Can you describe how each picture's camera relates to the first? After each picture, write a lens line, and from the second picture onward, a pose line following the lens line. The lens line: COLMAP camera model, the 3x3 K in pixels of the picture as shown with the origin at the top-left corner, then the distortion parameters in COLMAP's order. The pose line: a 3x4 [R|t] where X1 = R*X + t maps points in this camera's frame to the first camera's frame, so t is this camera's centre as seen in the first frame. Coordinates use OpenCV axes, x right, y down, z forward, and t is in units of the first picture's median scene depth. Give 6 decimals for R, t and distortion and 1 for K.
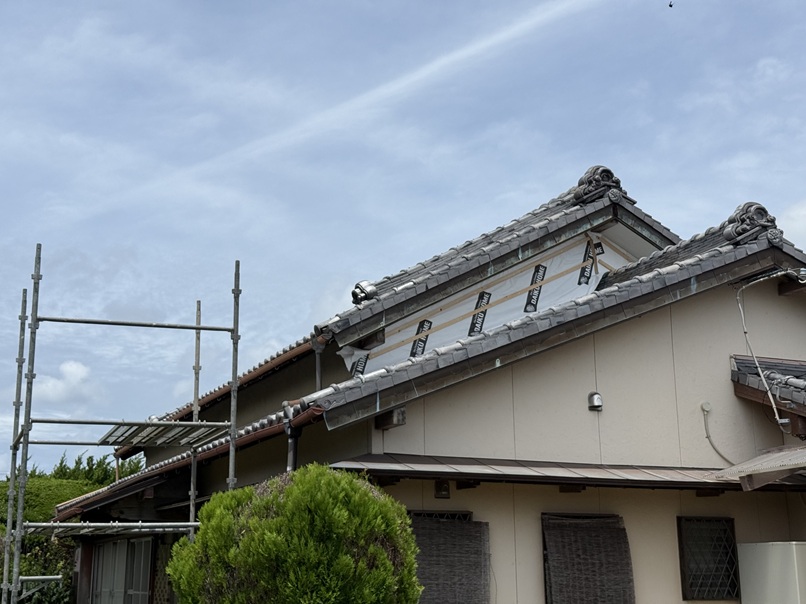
lens RADIAL K [[1140.6, 0, 401.8], [0, 1140.6, 303.0], [0, 0, 1]] dist [0.177284, 0.000000]
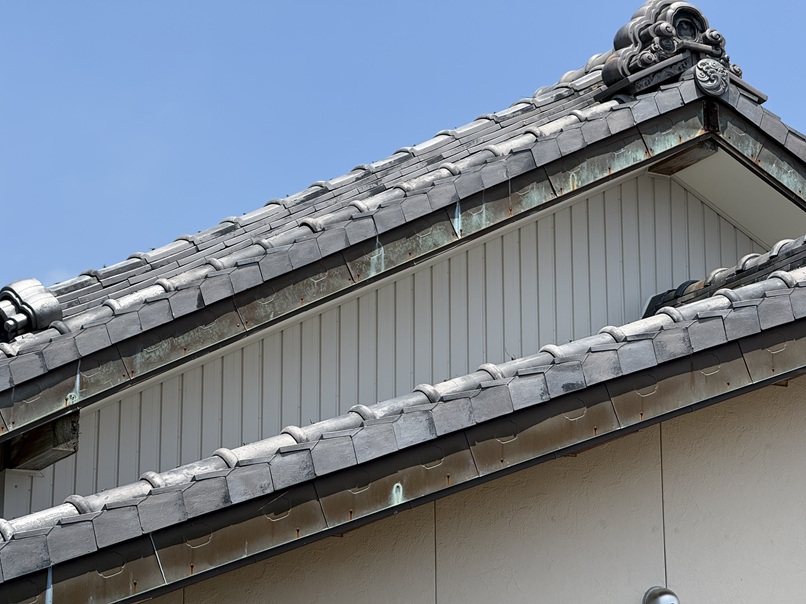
lens RADIAL K [[2802.8, 0, 404.0], [0, 2802.8, 301.4], [0, 0, 1]] dist [0.419169, 0.000000]
pose [[0.995164, 0.028300, 0.094063, 0.002198], [-0.023723, 0.998496, -0.049431, 0.028215], [-0.095321, 0.046960, 0.994338, 0.105445]]
